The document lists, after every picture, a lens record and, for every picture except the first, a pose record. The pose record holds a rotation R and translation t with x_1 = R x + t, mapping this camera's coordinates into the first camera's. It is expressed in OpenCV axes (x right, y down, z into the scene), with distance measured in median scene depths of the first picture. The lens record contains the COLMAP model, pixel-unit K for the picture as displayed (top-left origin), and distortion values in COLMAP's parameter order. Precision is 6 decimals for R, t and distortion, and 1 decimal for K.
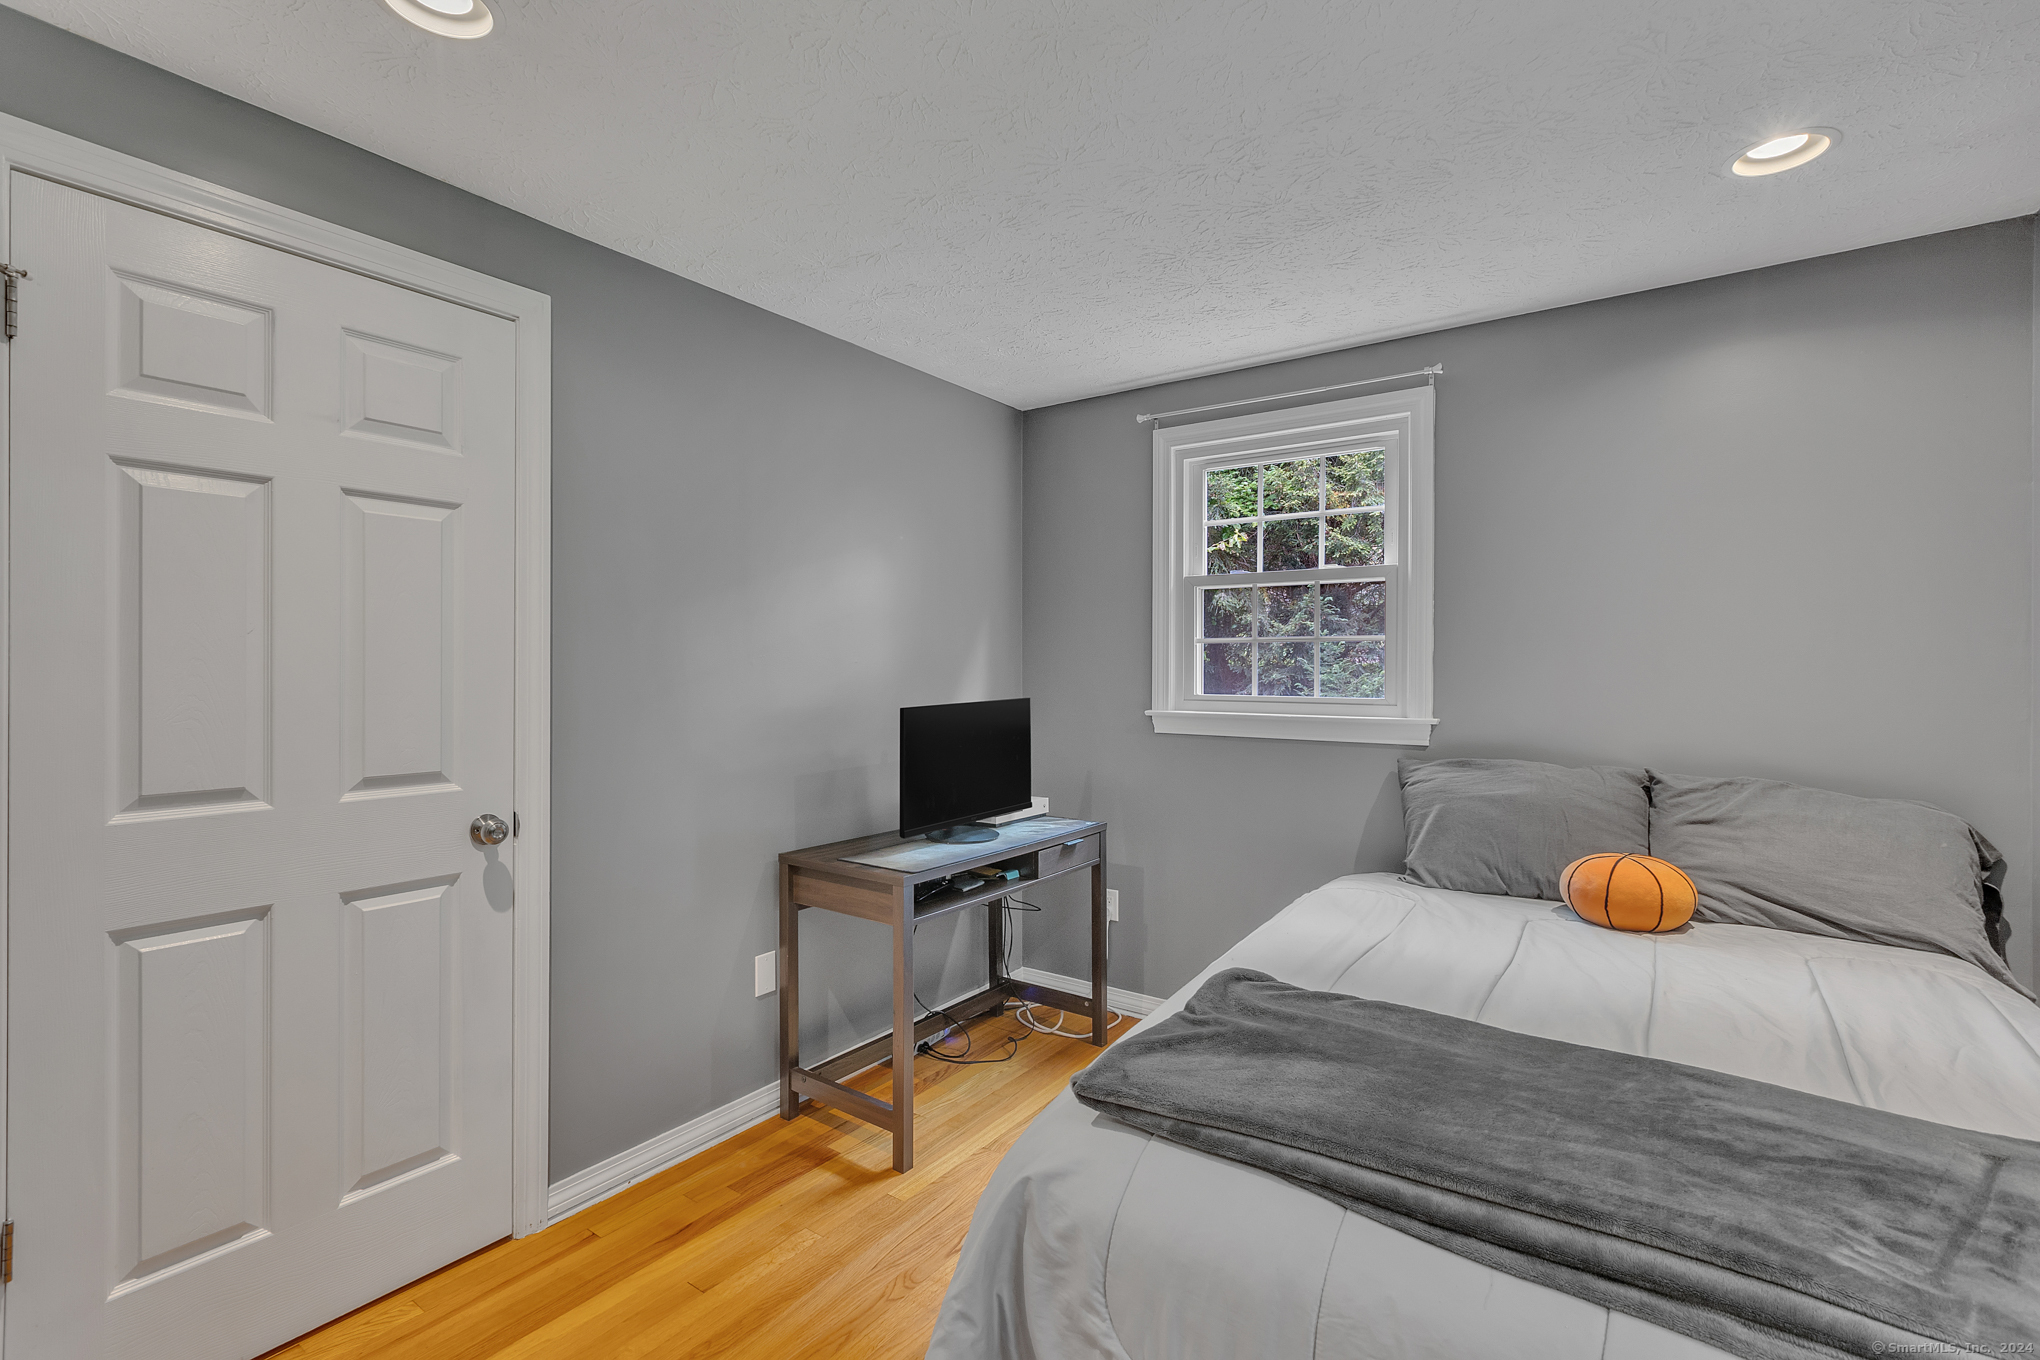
lens RADIAL K [[926.7, 0, 1029.2], [0, 926.7, 677.0], [0, 0, 1]] dist [-0.000503, 0.000997]
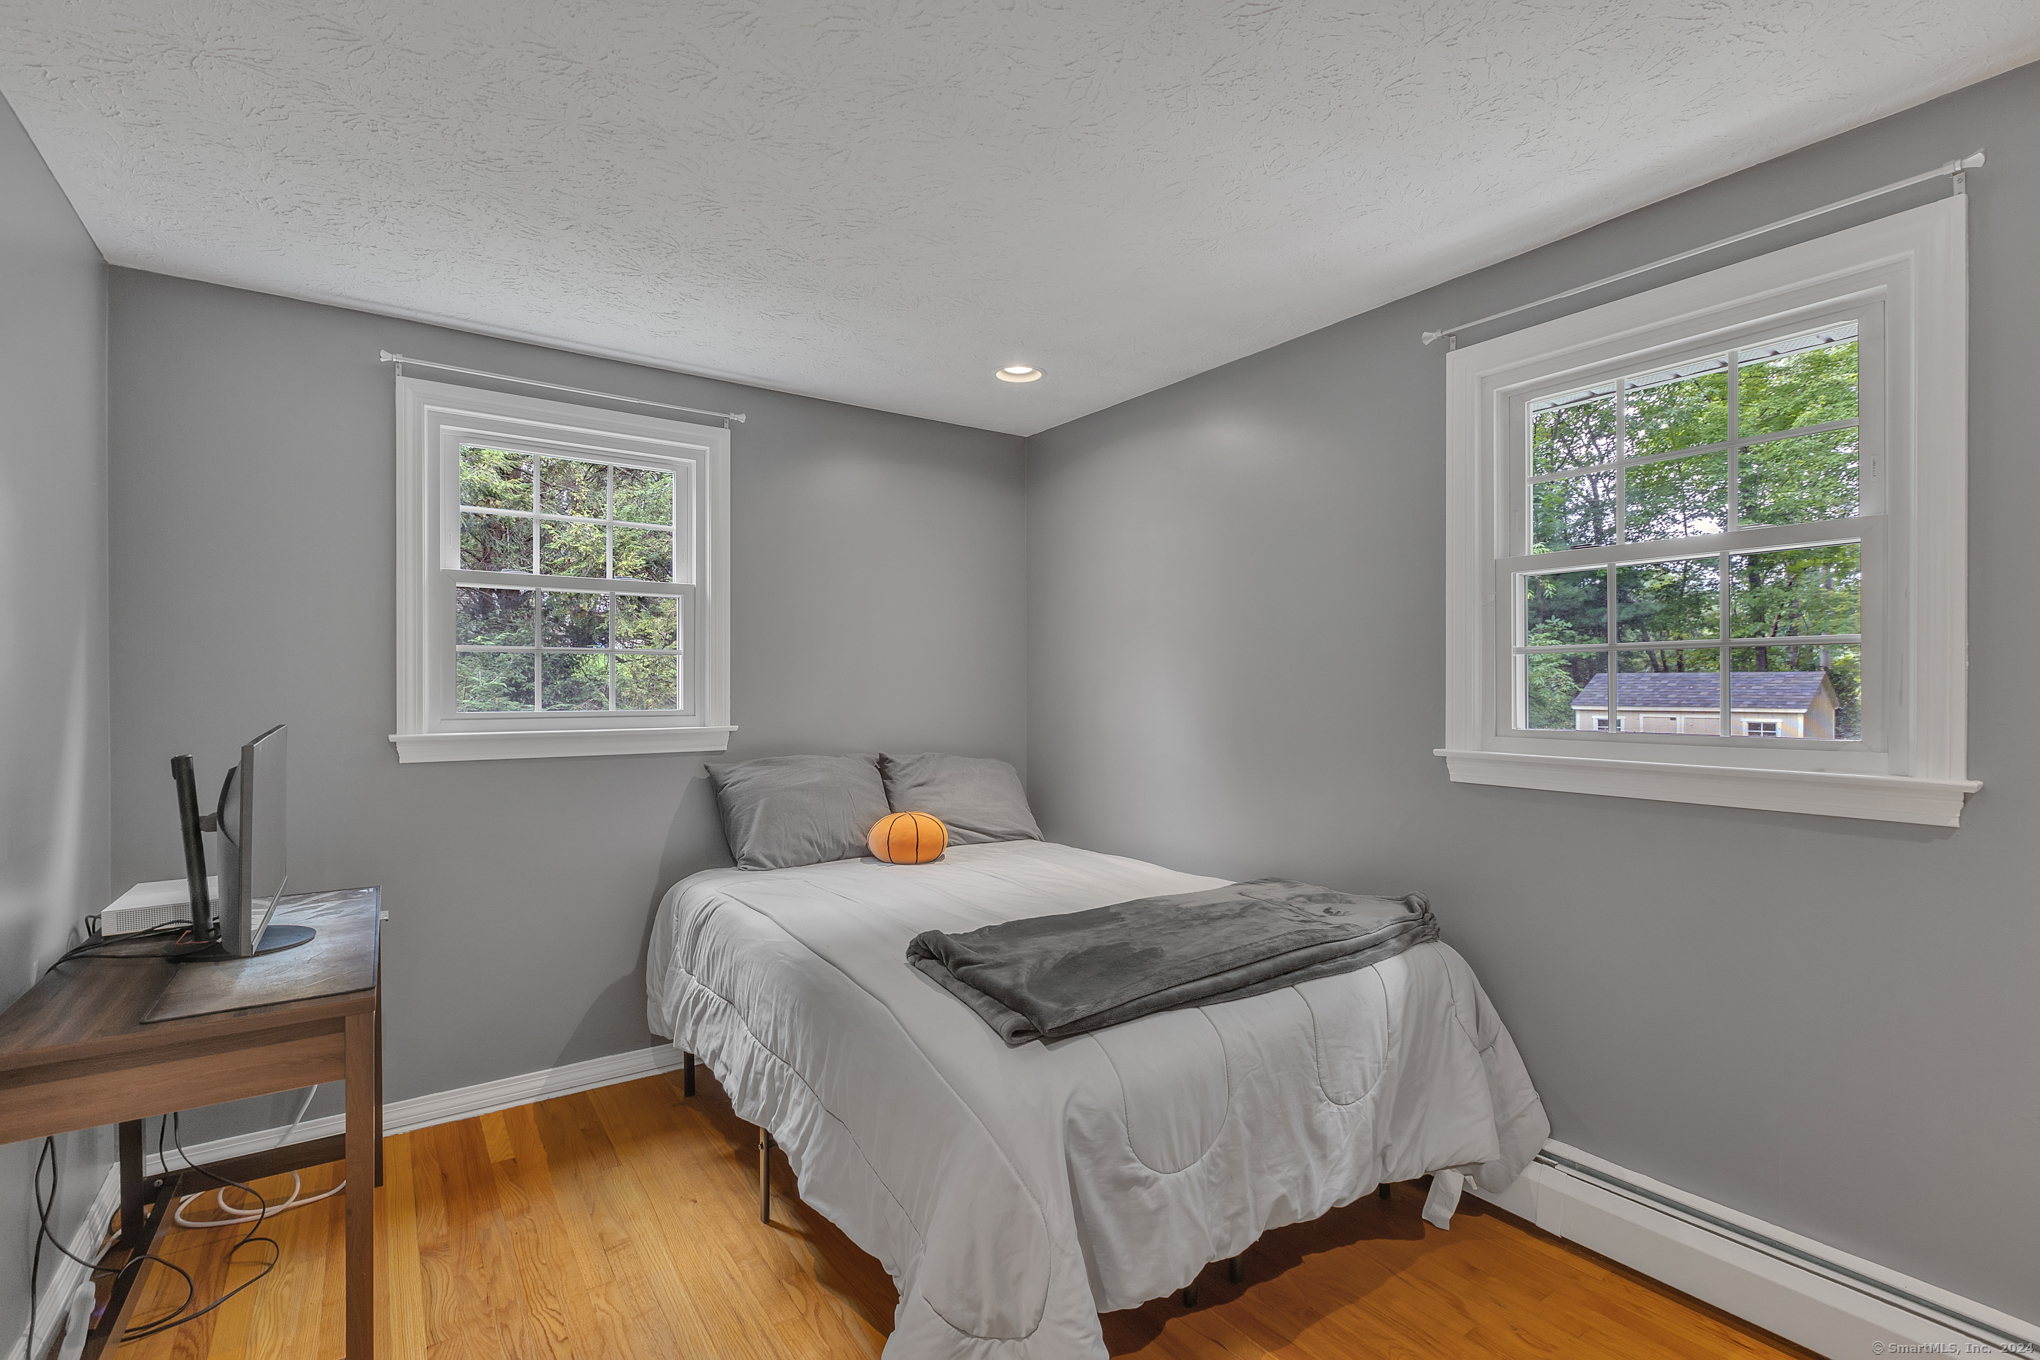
lens RADIAL K [[926.7, 0, 1030.1], [0, 926.7, 685.4], [0, 0, 1]] dist [-0.000503, 0.000997]
pose [[0.333422, -0.002063, 0.942775, -0.560420], [0.010171, 0.999947, -0.001410, 0.001380], [-0.942723, 0.010059, 0.333426, 0.313512]]
